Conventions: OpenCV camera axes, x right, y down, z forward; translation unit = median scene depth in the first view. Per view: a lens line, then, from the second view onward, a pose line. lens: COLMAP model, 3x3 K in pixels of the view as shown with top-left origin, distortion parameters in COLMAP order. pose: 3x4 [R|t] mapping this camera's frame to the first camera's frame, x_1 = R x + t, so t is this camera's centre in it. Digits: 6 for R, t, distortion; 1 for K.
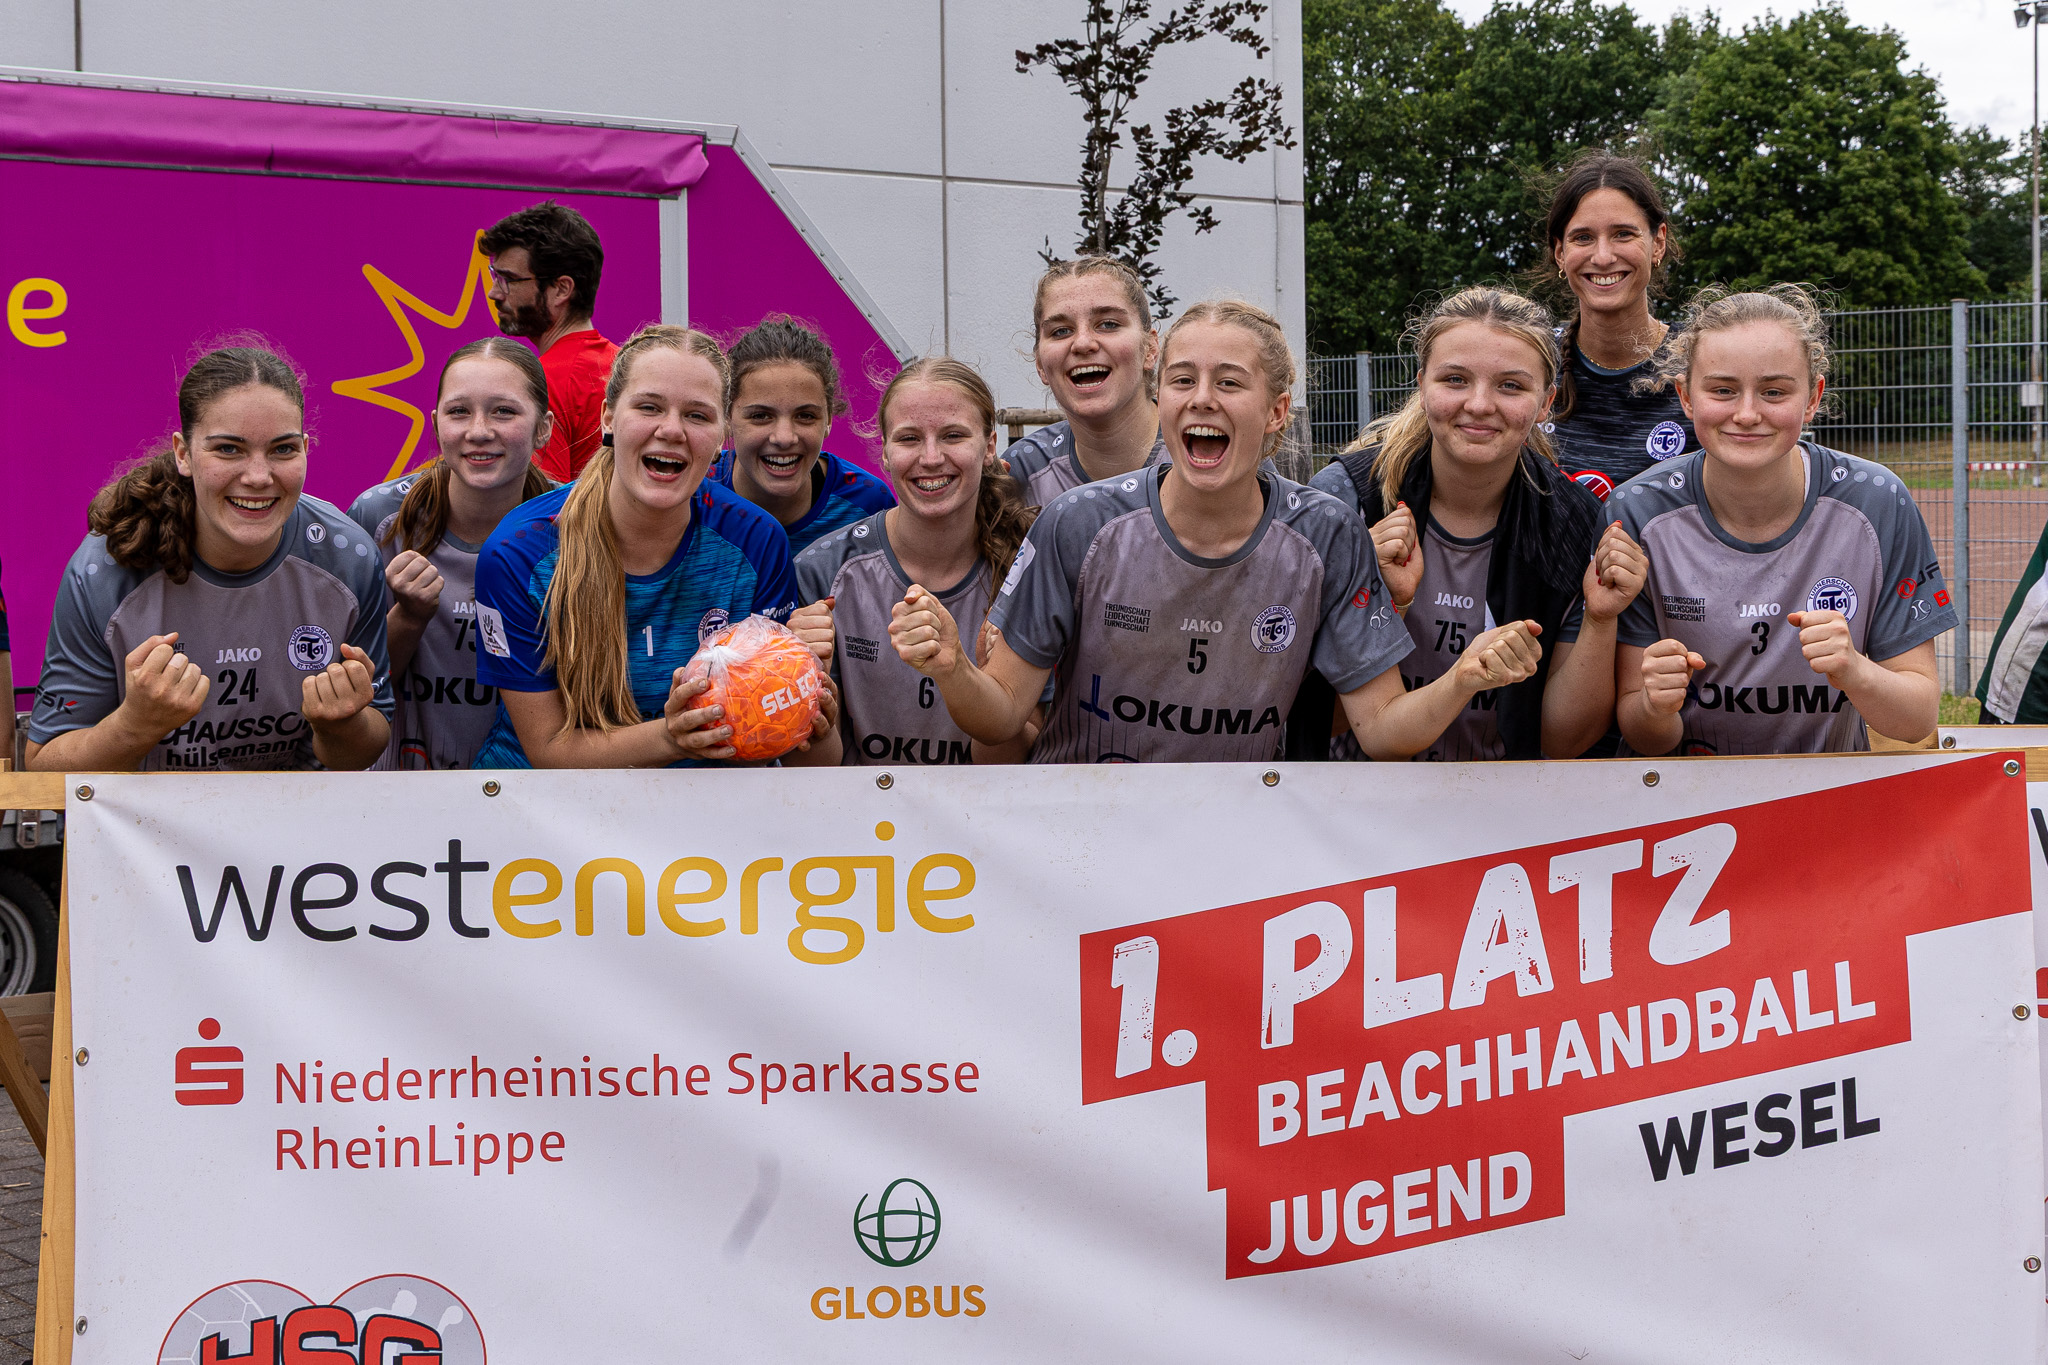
lens RADIAL K [[3586.2, 0, 1115.4], [0, 3586.2, 517.9], [0, 0, 1]] dist [0.036414, 0.000000]
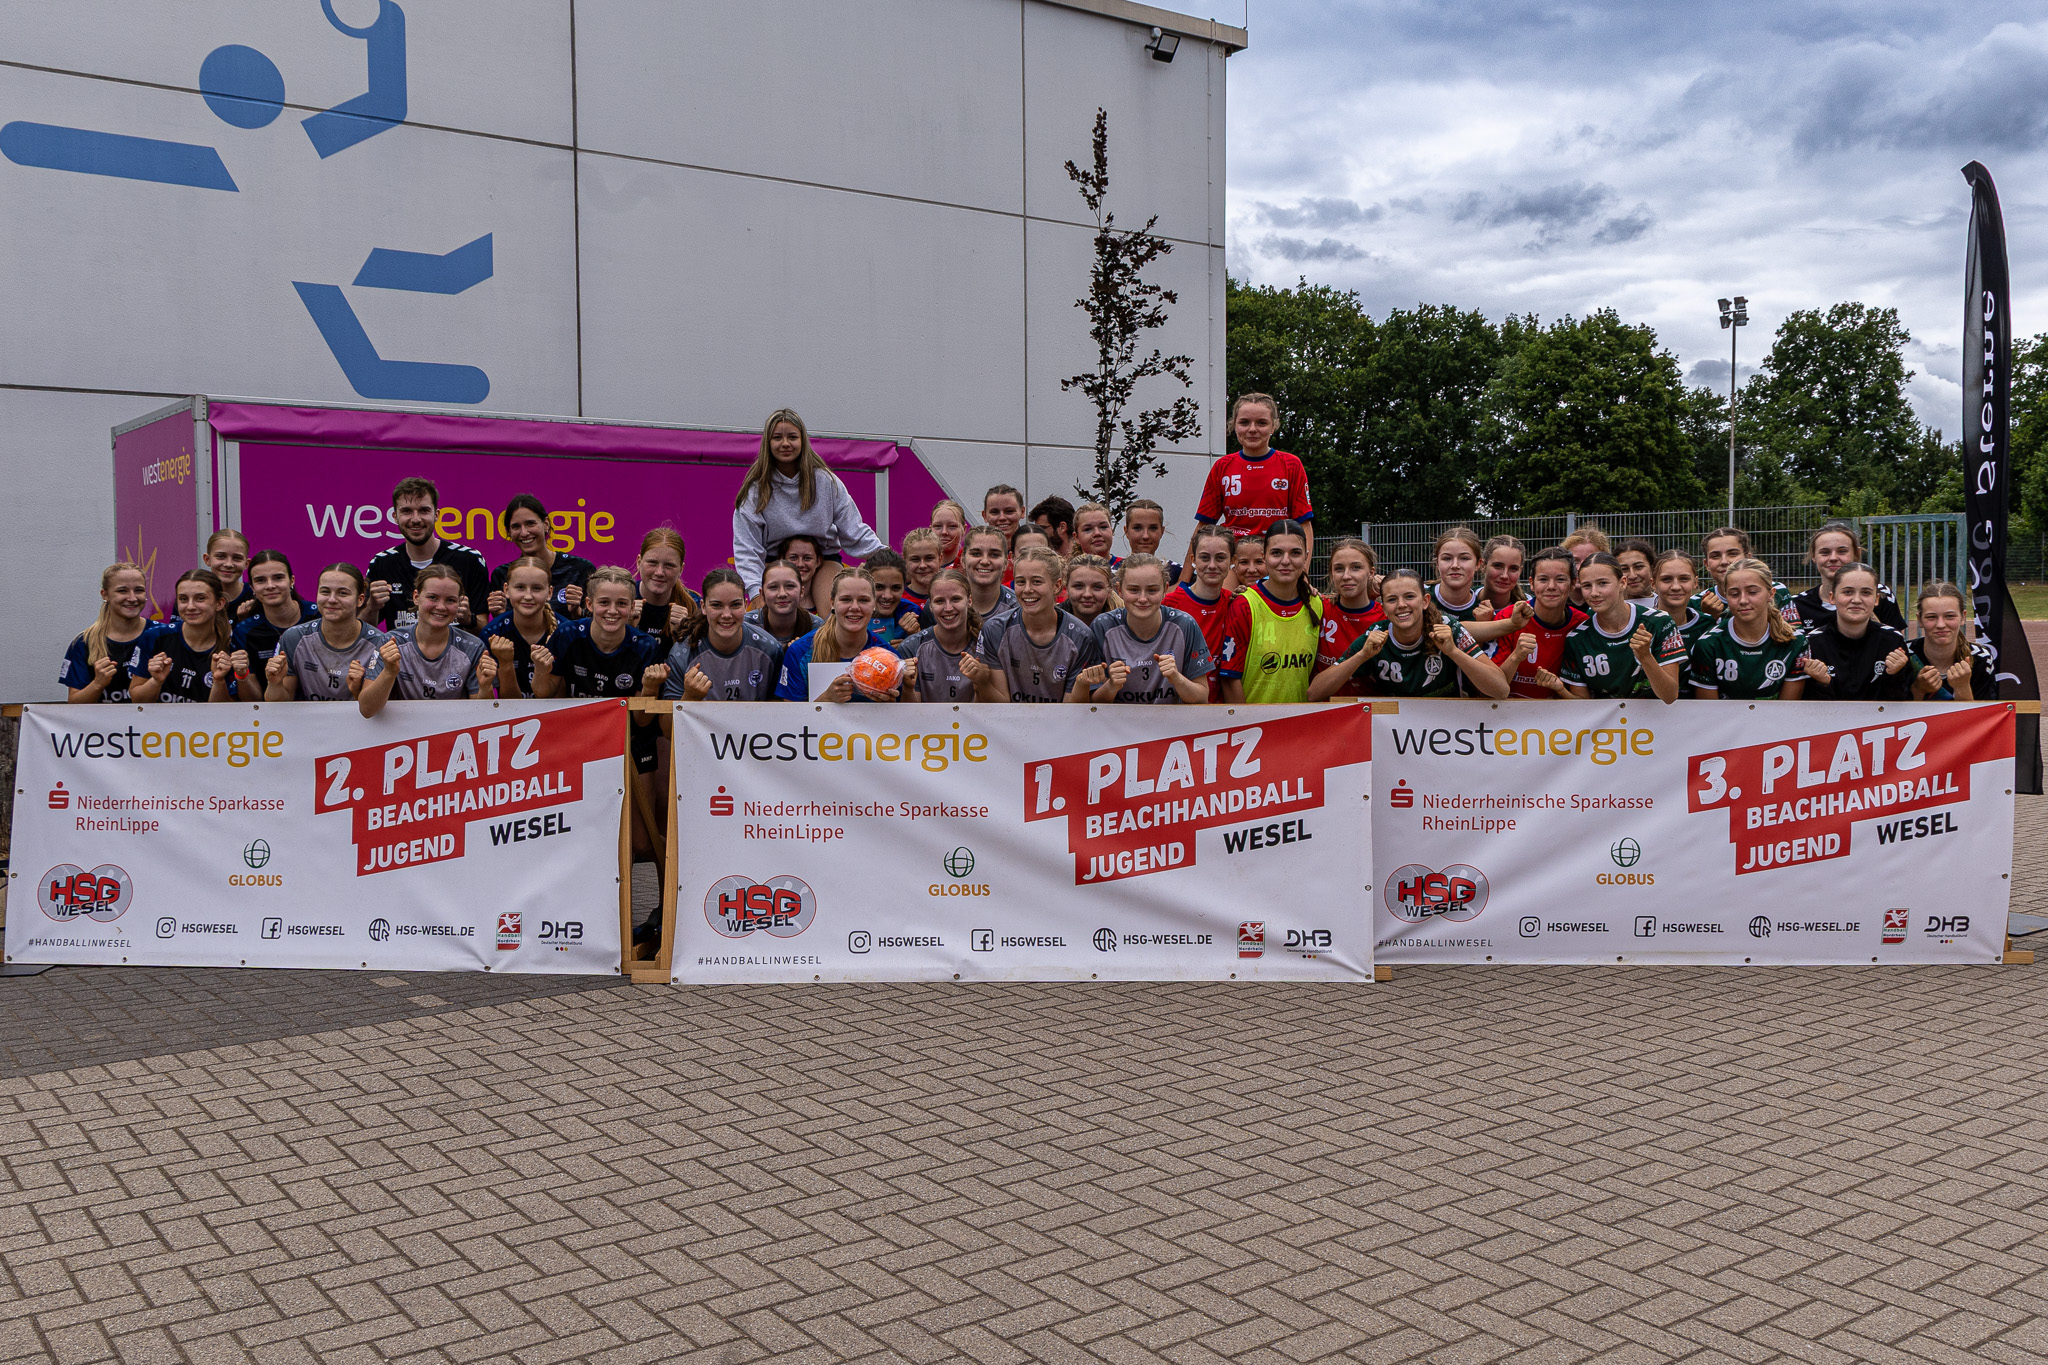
lens RADIAL K [[2639.5, 0, 1021.0], [0, 2639.5, 693.5], [0, 0, 1]] dist [0.115025, 0.000000]
pose [[0.997618, 0.009038, -0.068383, 0.126658], [-0.007667, 0.999765, 0.020284, 0.018815], [0.068550, -0.019711, 0.997453, -1.051486]]
